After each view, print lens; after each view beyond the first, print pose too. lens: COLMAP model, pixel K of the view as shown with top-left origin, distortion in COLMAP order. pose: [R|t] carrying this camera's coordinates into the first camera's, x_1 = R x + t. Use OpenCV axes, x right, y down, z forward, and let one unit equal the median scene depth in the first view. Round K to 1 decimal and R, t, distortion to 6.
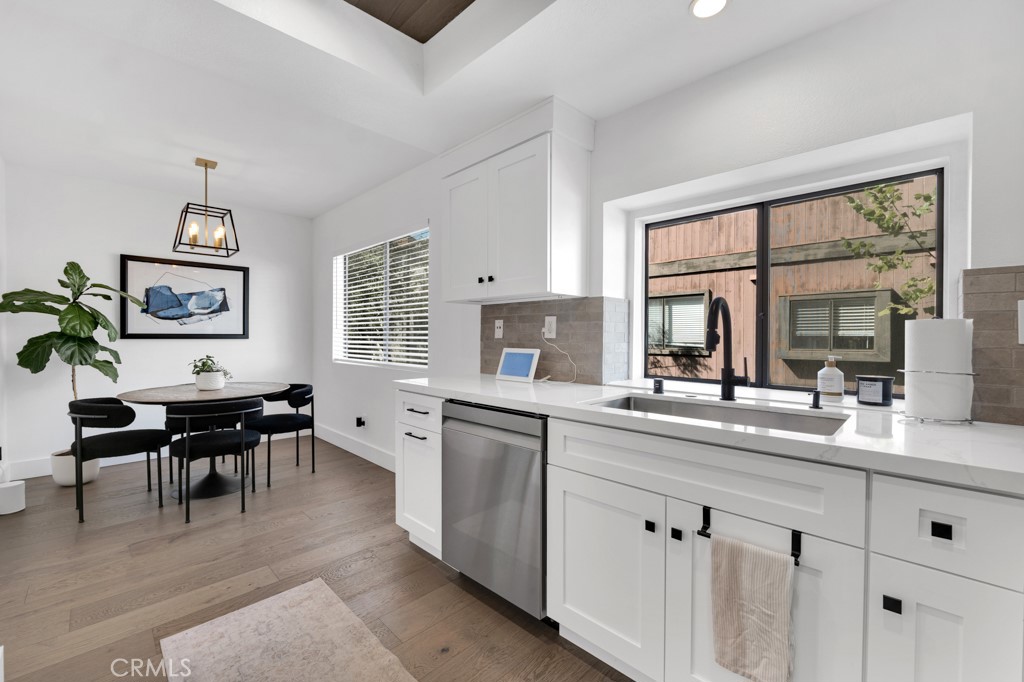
lens RADIAL K [[420.2, 0, 510.0], [0, 420.2, 338.2], [0, 0, 1]] dist [-0.014277, 0.000494]
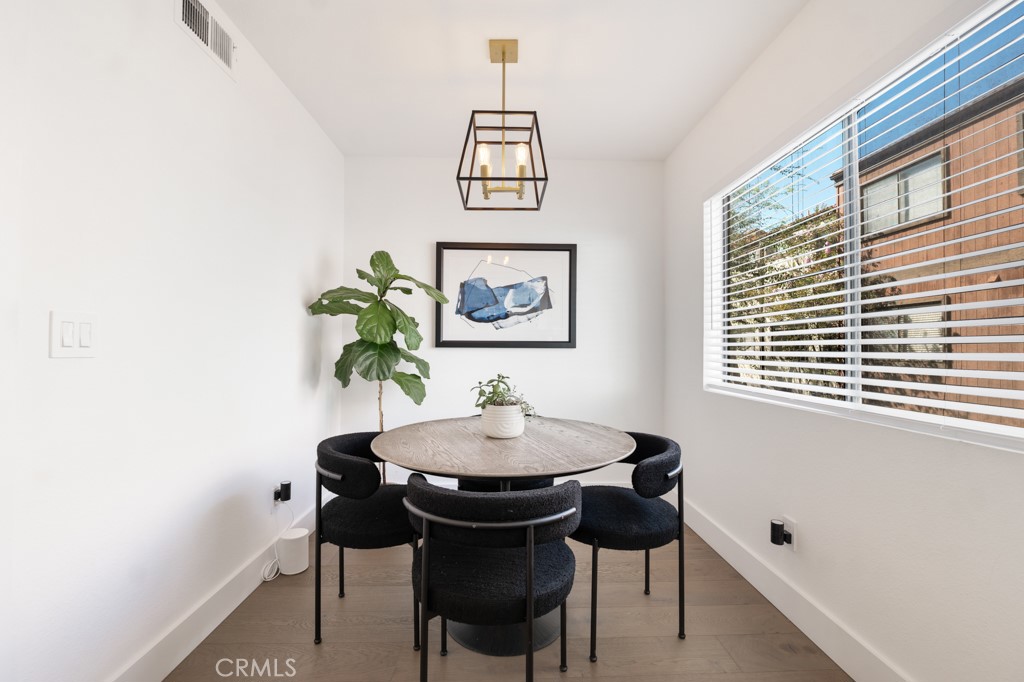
lens RADIAL K [[420.2, 0, 510.0], [0, 420.2, 338.2], [0, 0, 1]] dist [-0.014277, 0.000494]
pose [[0.725357, -0.015979, -0.688187, -0.276518], [-0.007387, 0.999492, -0.030992, 0.008249], [0.688333, 0.027564, 0.724871, 0.510498]]
